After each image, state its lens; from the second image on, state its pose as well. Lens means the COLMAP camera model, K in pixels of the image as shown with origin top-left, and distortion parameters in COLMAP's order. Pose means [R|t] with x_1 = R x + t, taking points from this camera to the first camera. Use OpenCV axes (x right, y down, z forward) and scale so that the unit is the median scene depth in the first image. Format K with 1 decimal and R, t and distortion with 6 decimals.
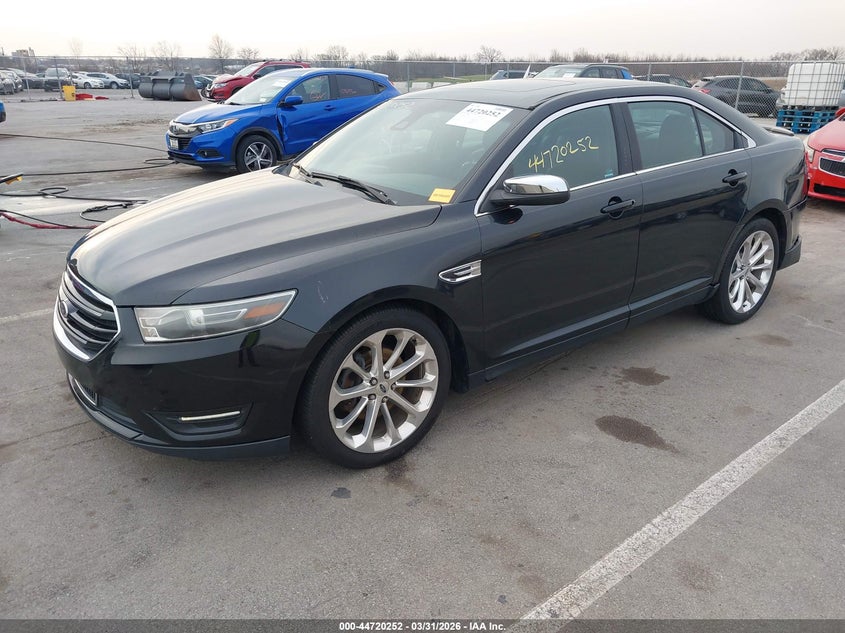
lens RADIAL K [[644.8, 0, 422.5], [0, 644.8, 316.5], [0, 0, 1]] dist [0.004985, -0.000372]
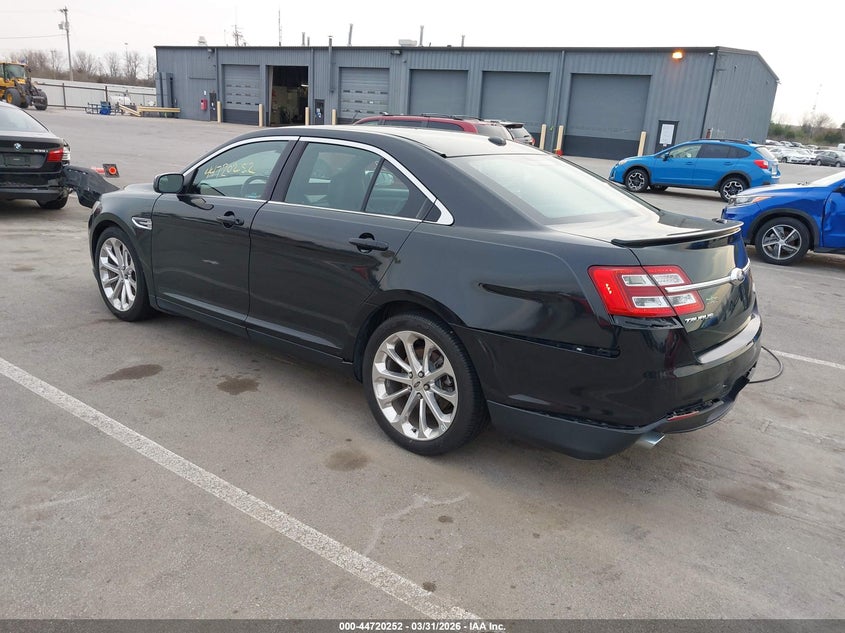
lens RADIAL K [[644.8, 0, 422.5], [0, 644.8, 316.5], [0, 0, 1]] dist [0.004985, -0.000372]
pose [[0.267959, 0.296230, -0.916758, 1.369906], [-0.404519, 0.898210, 0.171999, -0.318975], [0.874393, 0.324757, 0.360514, 0.840255]]
